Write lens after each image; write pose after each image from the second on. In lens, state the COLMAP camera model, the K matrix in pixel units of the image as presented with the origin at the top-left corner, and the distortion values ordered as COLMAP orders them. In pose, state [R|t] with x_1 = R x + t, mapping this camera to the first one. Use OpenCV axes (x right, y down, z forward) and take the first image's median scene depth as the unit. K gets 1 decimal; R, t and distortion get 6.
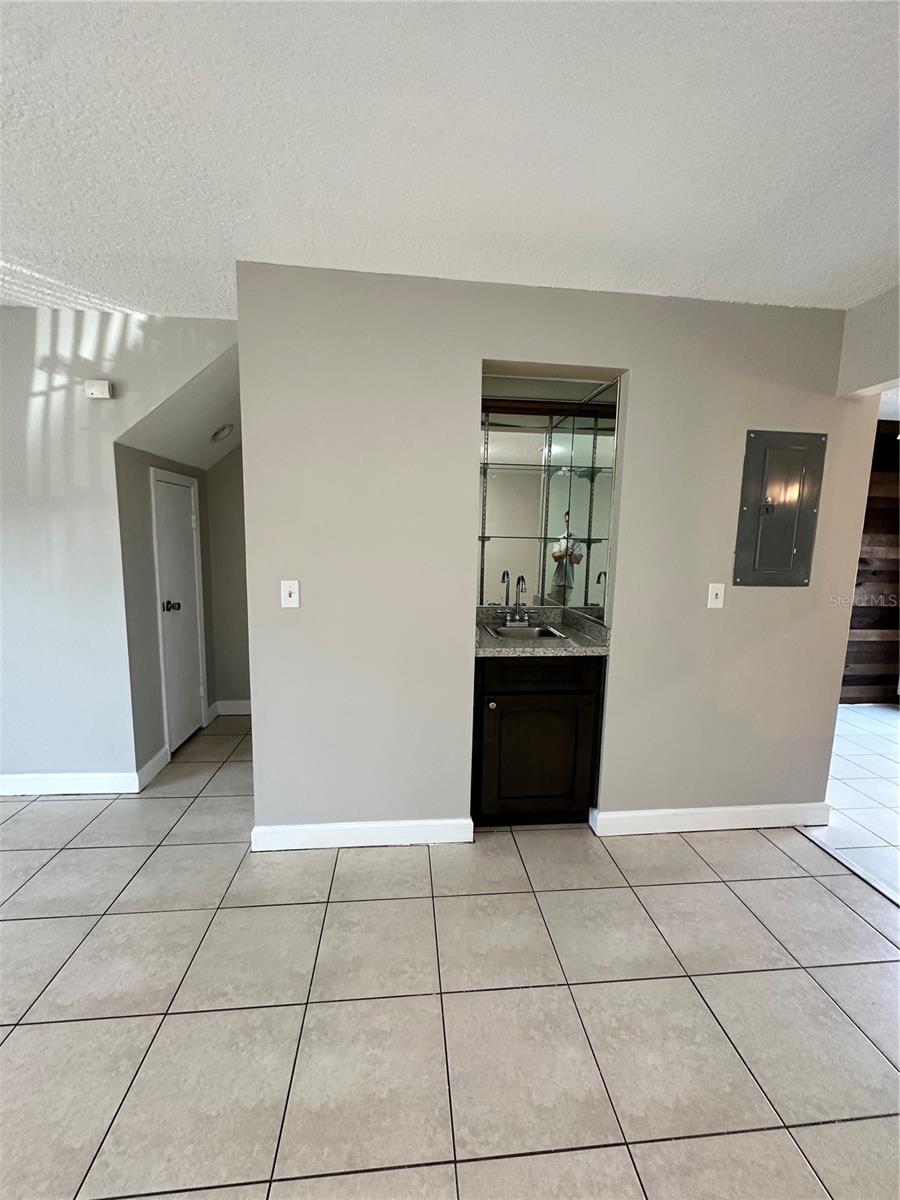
lens RADIAL K [[473.0, 0, 433.9], [0, 473.0, 599.5], [0, 0, 1]] dist [-0.003058, -0.000038]
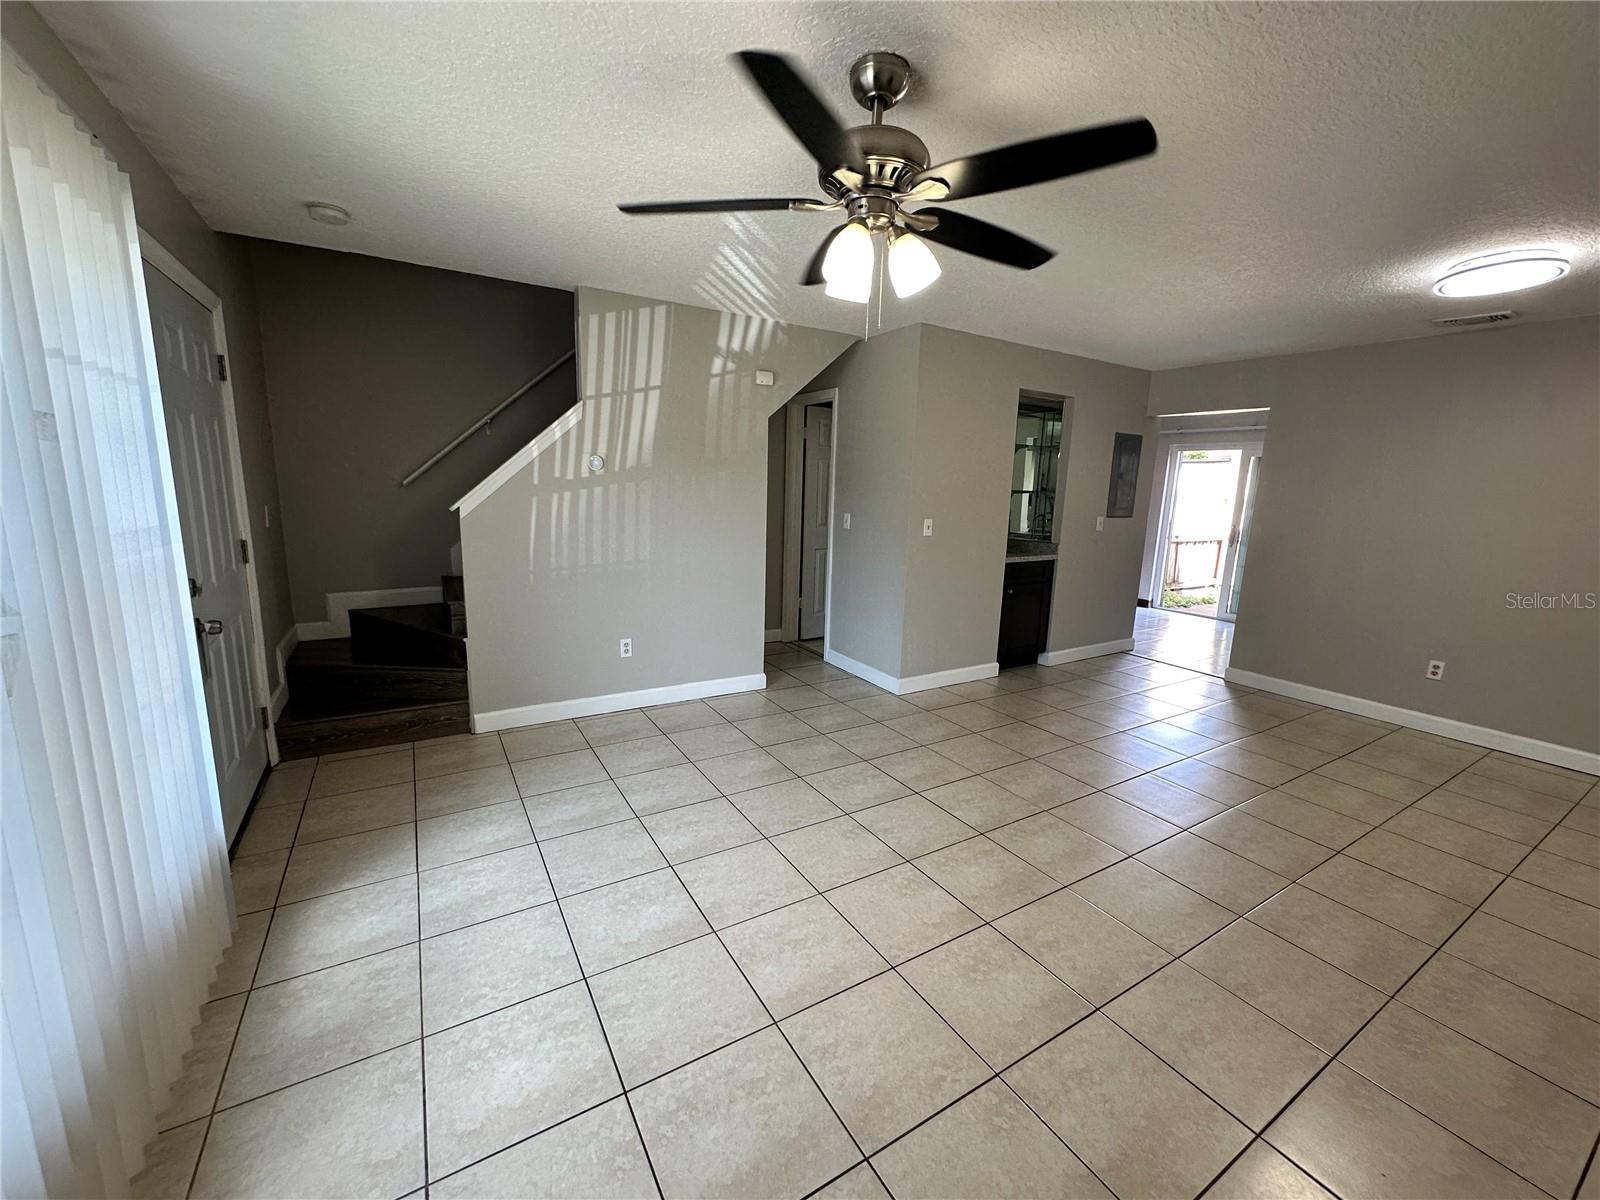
lens RADIAL K [[638.9, 0, 801.4], [0, 638.9, 599.5], [0, 0, 1]] dist [-0.001818, 0.000290]
pose [[0.898309, -0.074147, 0.433063, -1.486527], [0.045998, 0.996112, 0.075134, 0.045382], [-0.436950, -0.047574, 0.898227, -0.696470]]
